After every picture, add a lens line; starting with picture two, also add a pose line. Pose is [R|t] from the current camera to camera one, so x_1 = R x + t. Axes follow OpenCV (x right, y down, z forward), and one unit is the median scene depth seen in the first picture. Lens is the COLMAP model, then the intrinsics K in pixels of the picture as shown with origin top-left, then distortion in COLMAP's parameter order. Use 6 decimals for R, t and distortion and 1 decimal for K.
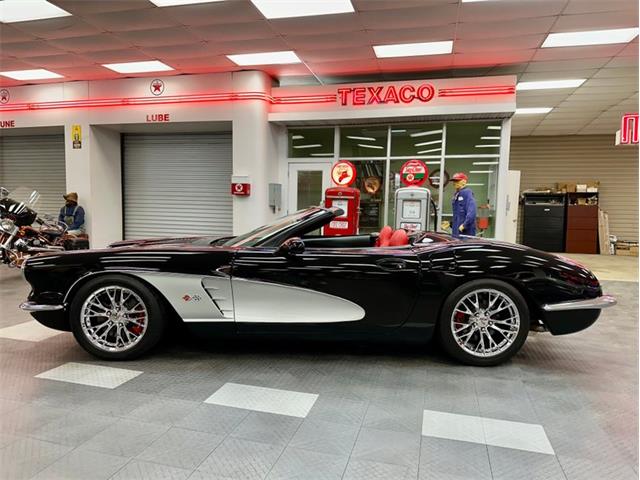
lens RADIAL K [[438.8, 0, 315.6], [0, 438.8, 260.8], [0, 0, 1]] dist [0.080717, -0.109263]
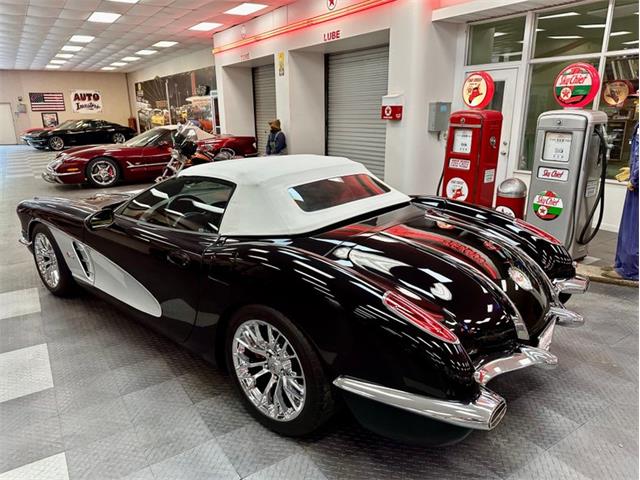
lens RADIAL K [[449.6, 0, 315.4], [0, 449.6, 255.3], [0, 0, 1]] dist [-0.002900, -0.007764]
pose [[0.749273, 0.174729, -0.638795, 0.383561], [-0.052172, 0.977143, 0.206082, -0.076279], [0.660203, -0.121084, 0.741263, 0.267809]]
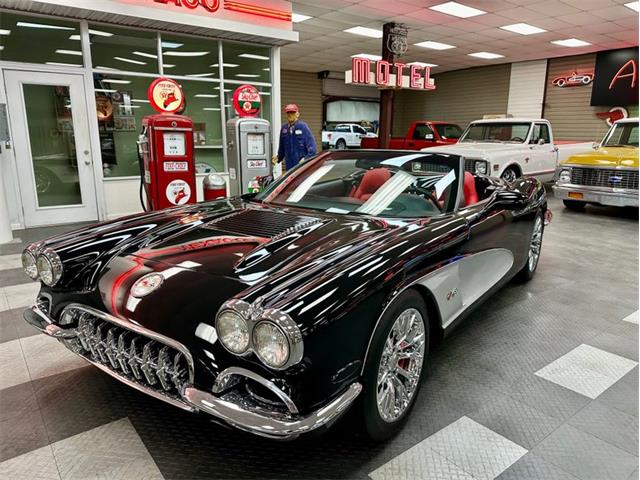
lens RADIAL K [[447.6, 0, 317.0], [0, 447.6, 255.7], [0, 0, 1]] dist [0.045940, -0.071047]
pose [[0.603595, -0.217936, 0.766927, -0.432715], [0.099935, 0.975010, 0.198415, -0.062913], [-0.791004, -0.043119, 0.610290, 0.333782]]
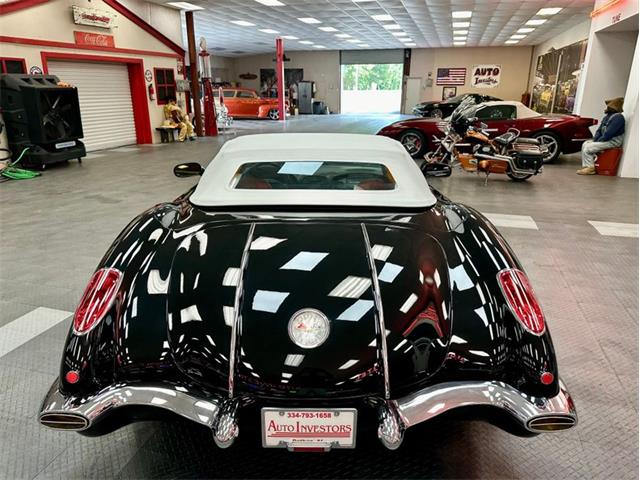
lens RADIAL K [[448.5, 0, 315.1], [0, 448.5, 254.7], [0, 0, 1]] dist [-0.002208, -0.009110]
pose [[-0.024242, 0.326735, -0.944805, 0.482962], [-0.117420, 0.937611, 0.327260, -0.108630], [0.992786, 0.118872, 0.015636, 0.591003]]
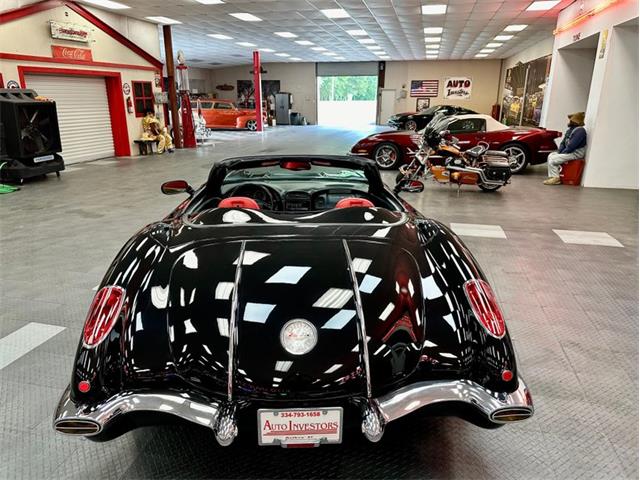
lens RADIAL K [[448.5, 0, 315.1], [0, 448.5, 254.7], [0, 0, 1]] dist [-0.002208, -0.009110]
pose [[0.025530, 0.309099, -0.950687, 0.509524], [-0.117277, 0.945356, 0.304217, -0.122168], [0.992771, 0.103727, 0.060385, 0.584707]]
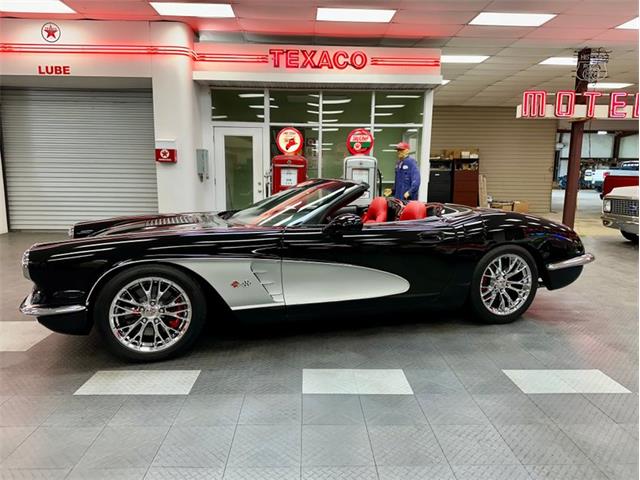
lens RADIAL K [[442.8, 0, 320.1], [0, 442.8, 252.0], [0, 0, 1]] dist [0.100669, -0.133003]
pose [[0.955130, -0.060155, 0.290015, -0.175697], [0.042848, 0.996921, 0.065668, -0.016216], [-0.293073, -0.050295, 0.954766, 0.033186]]
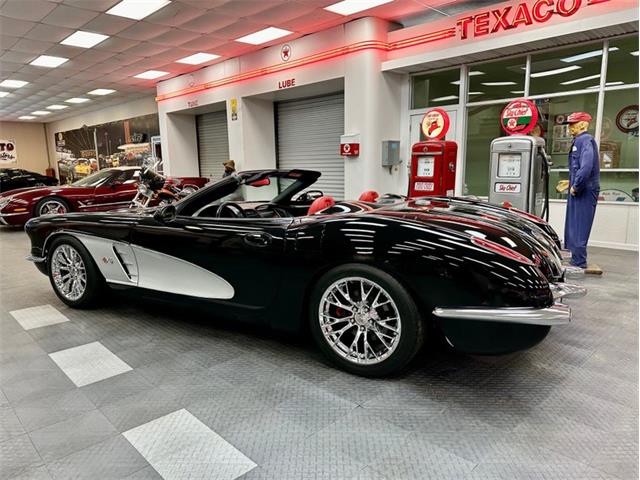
lens RADIAL K [[447.6, 0, 317.0], [0, 447.6, 255.7], [0, 0, 1]] dist [0.045940, -0.071047]
pose [[0.859603, 0.067306, -0.506510, 0.327327], [-0.028434, 0.996051, 0.084101, -0.016043], [0.510170, -0.057891, 0.858123, 0.141493]]
